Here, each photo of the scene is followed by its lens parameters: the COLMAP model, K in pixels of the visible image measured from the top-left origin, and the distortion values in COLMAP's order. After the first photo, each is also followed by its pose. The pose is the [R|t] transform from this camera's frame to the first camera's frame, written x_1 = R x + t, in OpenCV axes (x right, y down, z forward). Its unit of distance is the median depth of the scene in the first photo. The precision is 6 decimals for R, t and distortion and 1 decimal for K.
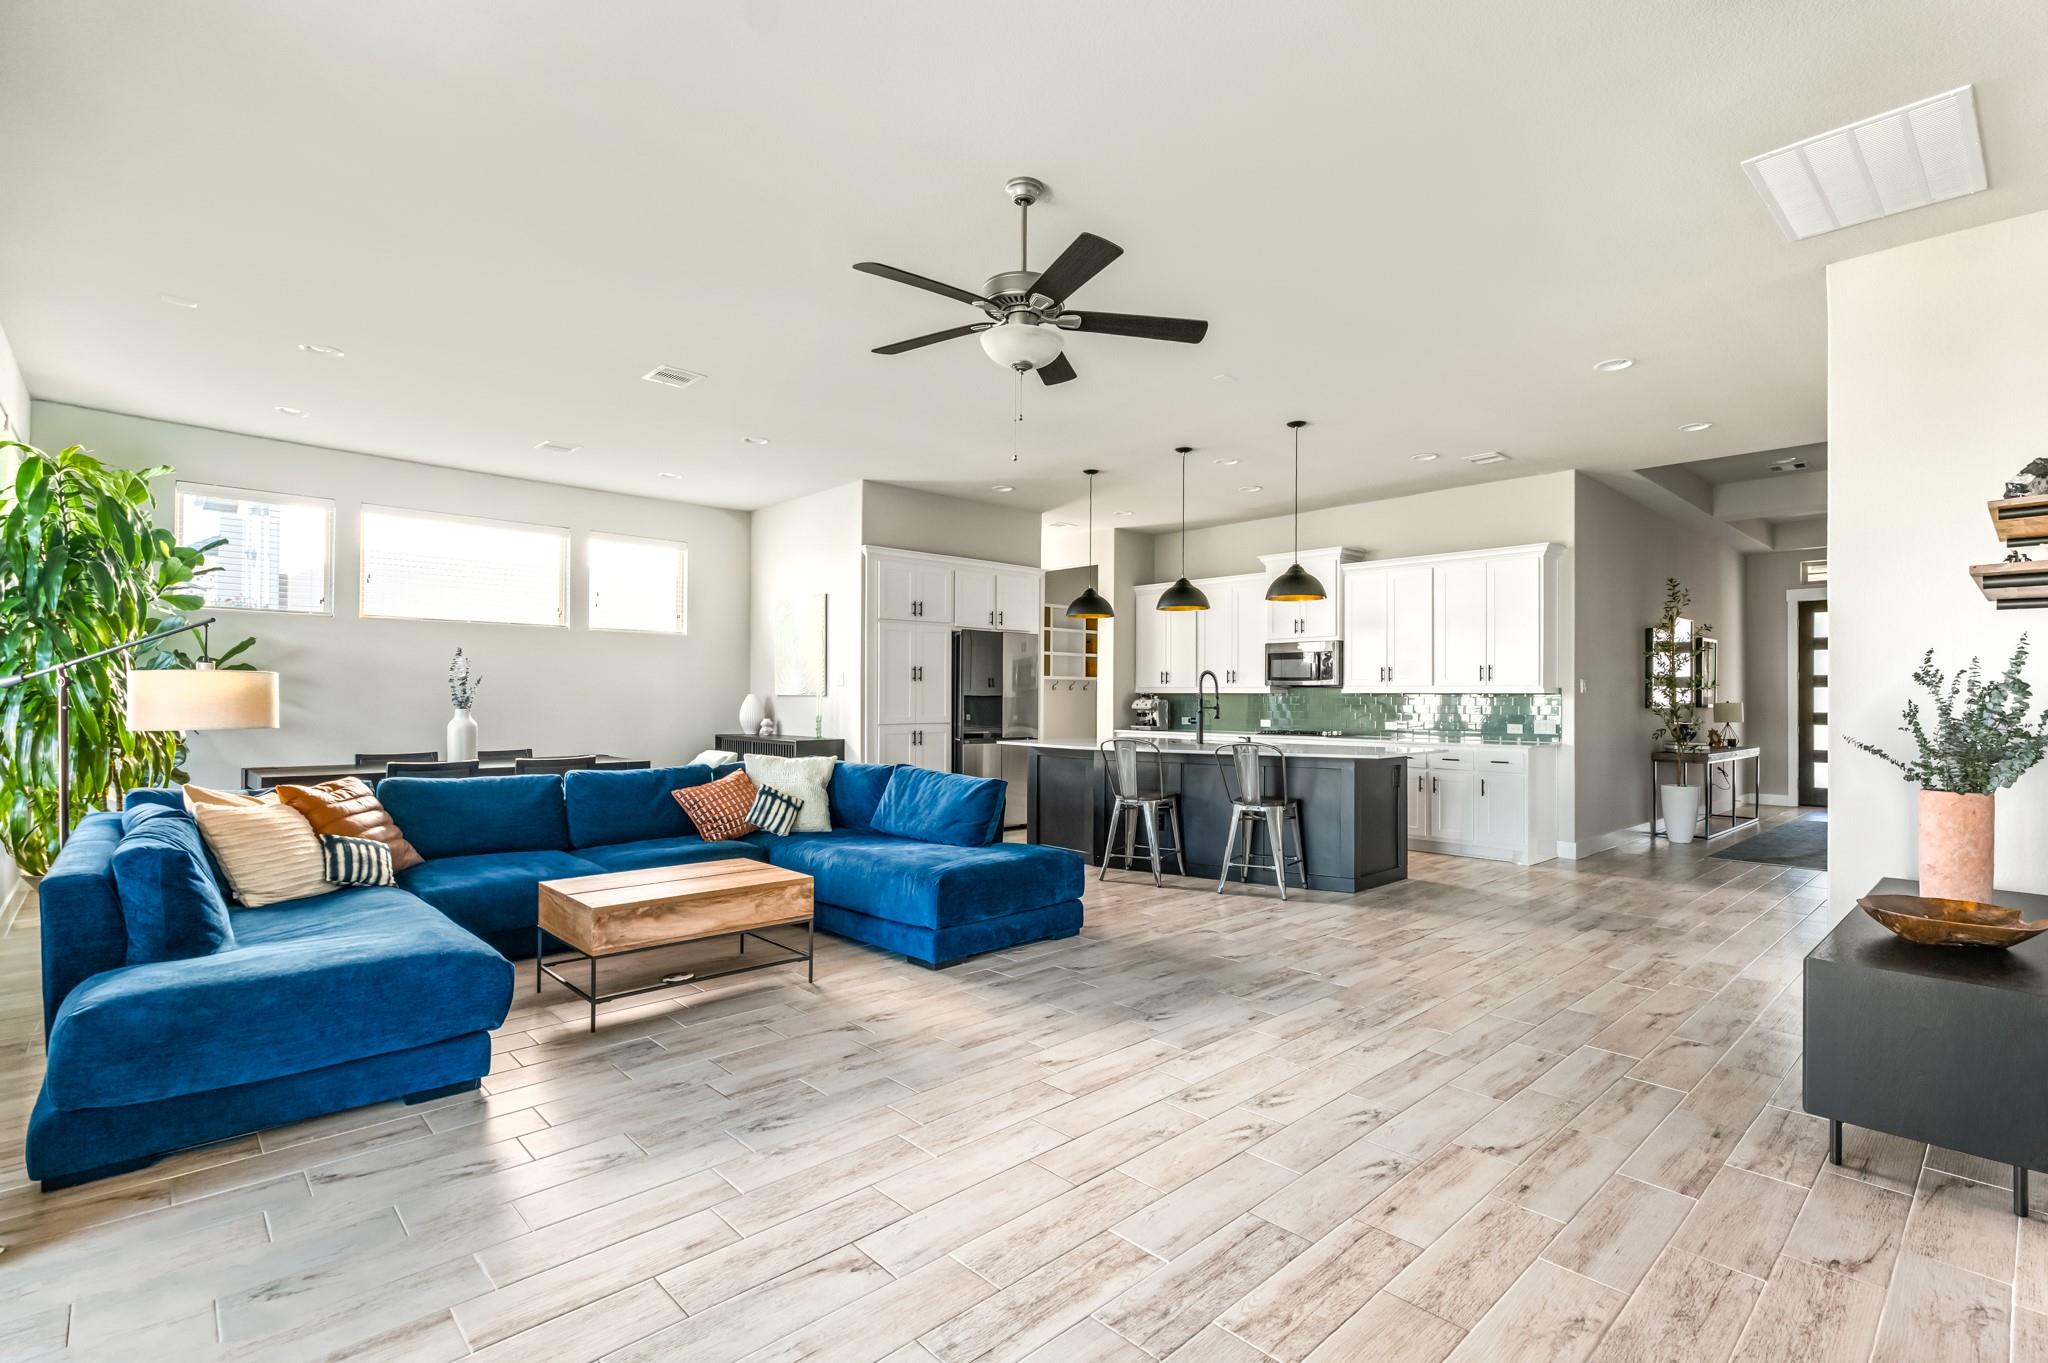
lens RADIAL K [[967.3, 0, 1032.6], [0, 967.3, 688.1], [0, 0, 1]] dist [0.000312, 0.000077]
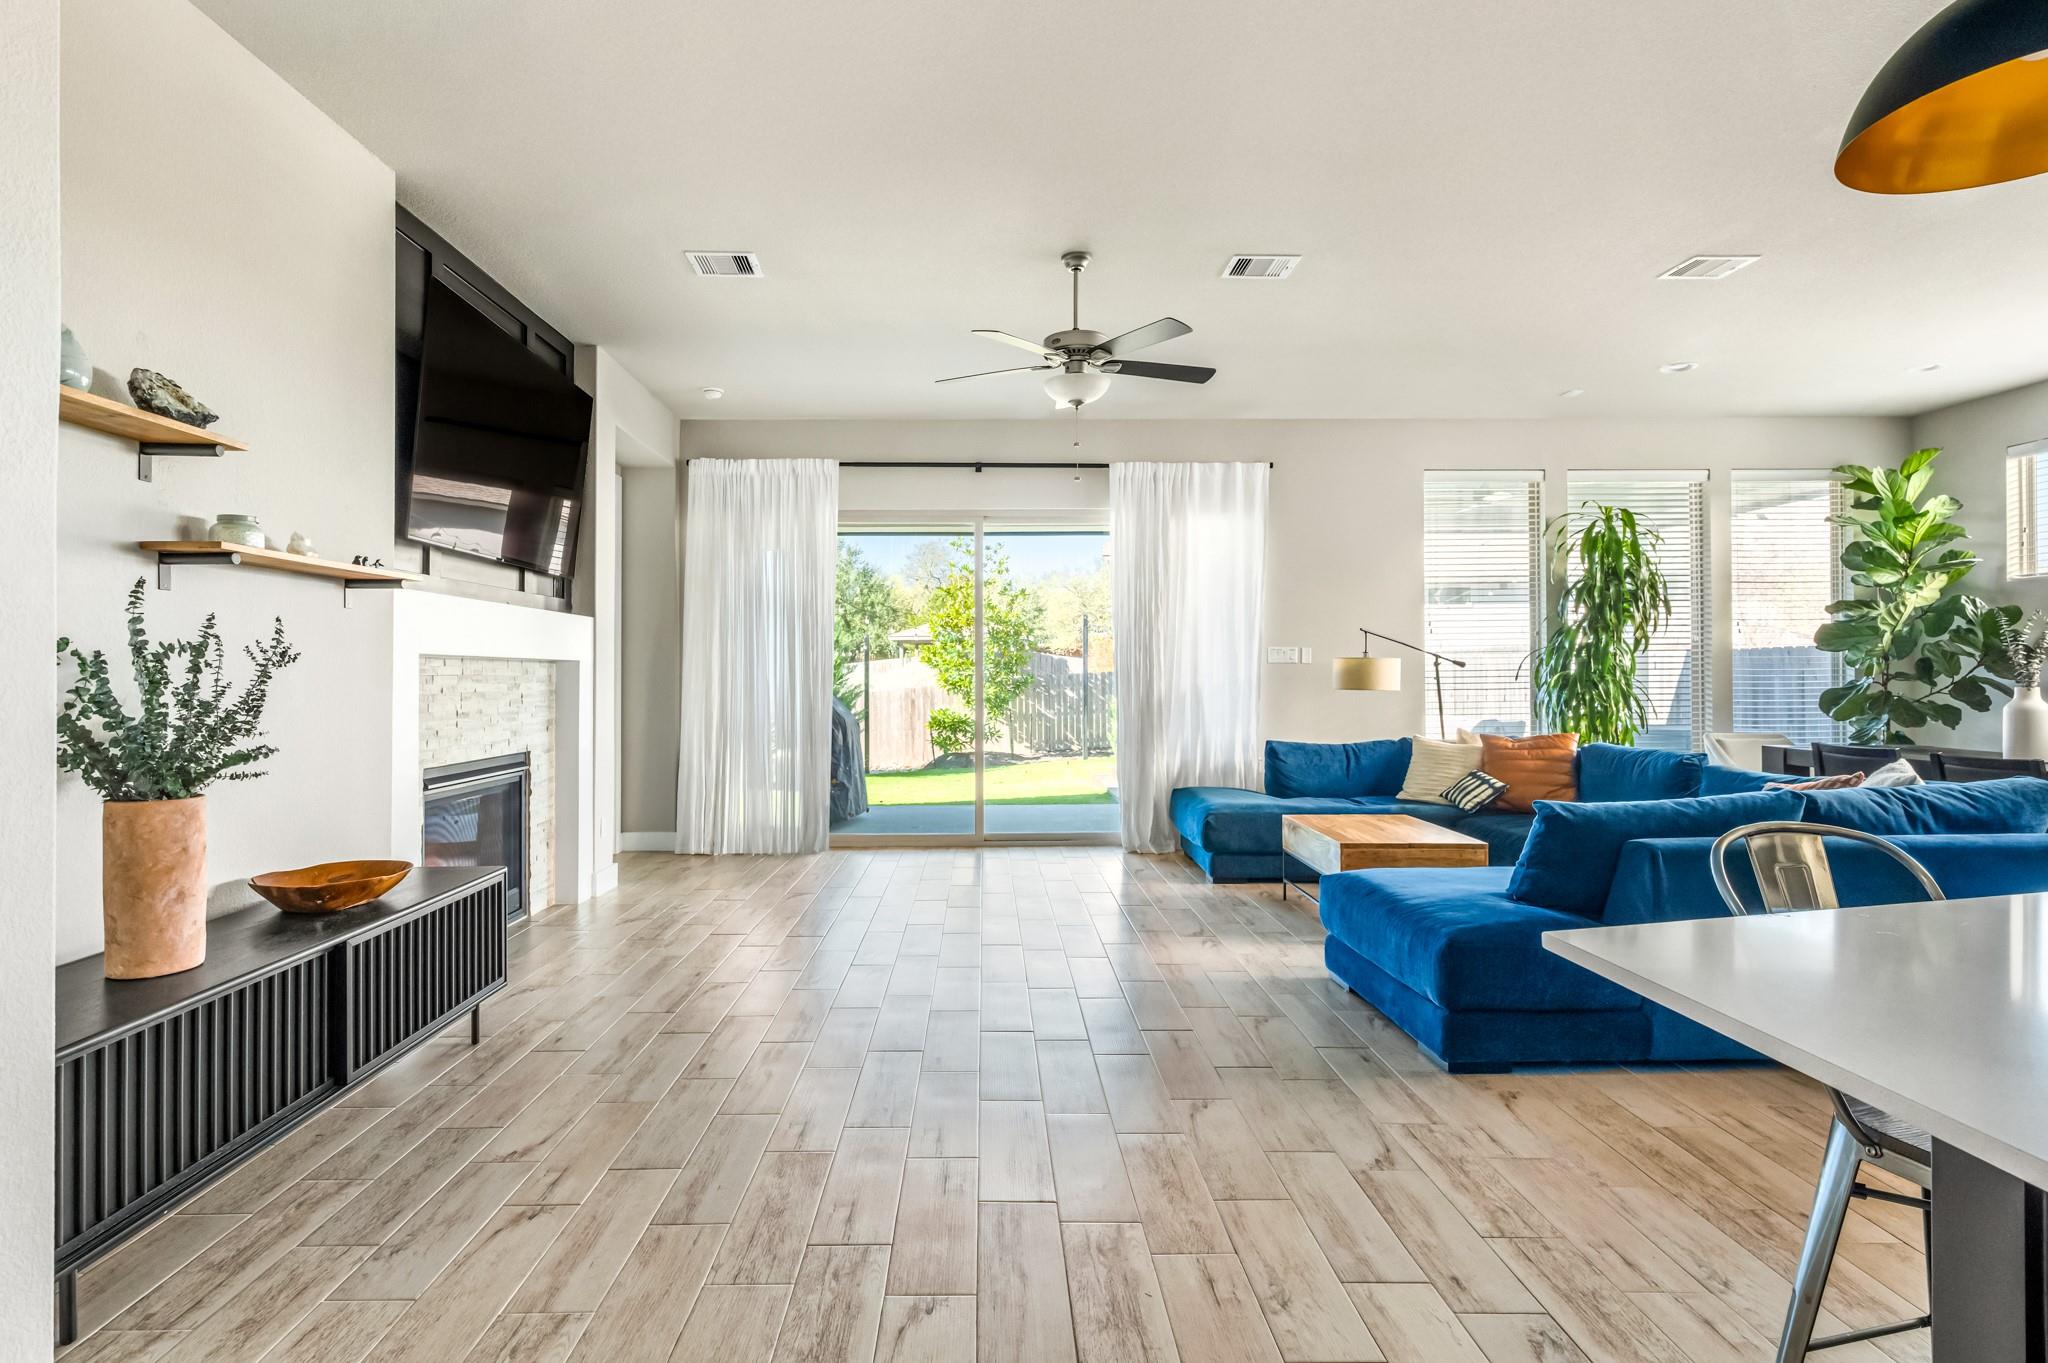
lens RADIAL K [[1007.0, 0, 987.8], [0, 1007.0, 673.1], [0, 0, 1]] dist [0.001338, 0.000509]
pose [[-0.682894, -0.003907, -0.730507, 0.444437], [0.005091, 0.999936, -0.010107, 0.011853], [0.730499, -0.010621, -0.682831, 0.792429]]
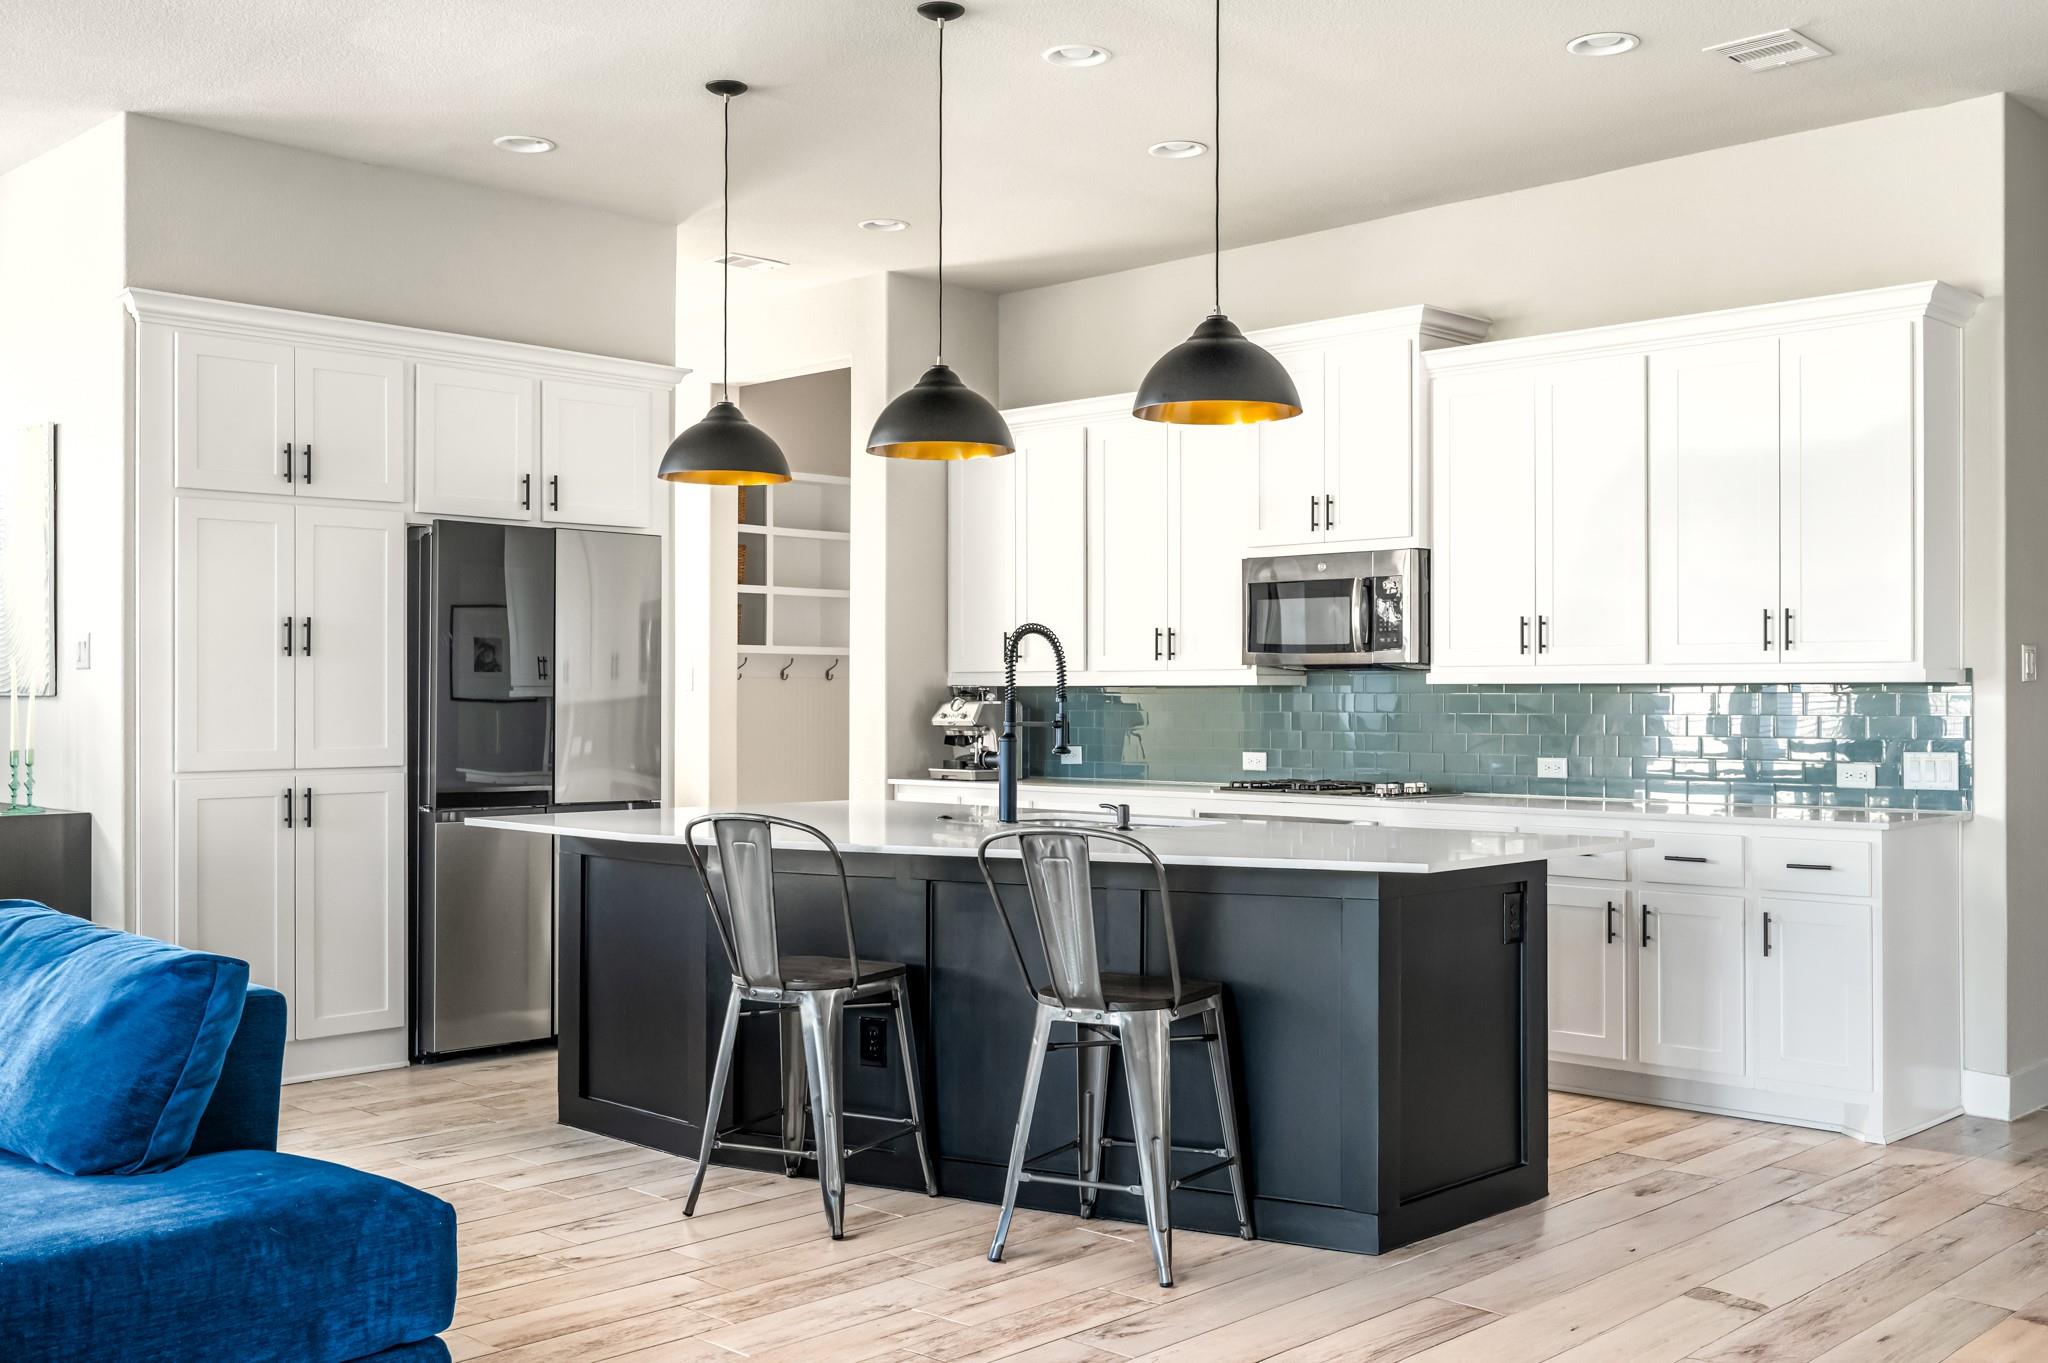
lens RADIAL K [[2051.0, 0, 1018.7], [0, 2051.0, 688.0], [0, 0, 1]] dist [0.004006, -0.026302]
pose [[0.998876, -0.004000, 0.047221, 0.129423], [0.003799, 0.999983, 0.004338, 0.002776], [-0.047238, -0.004153, 0.998875, 0.205026]]
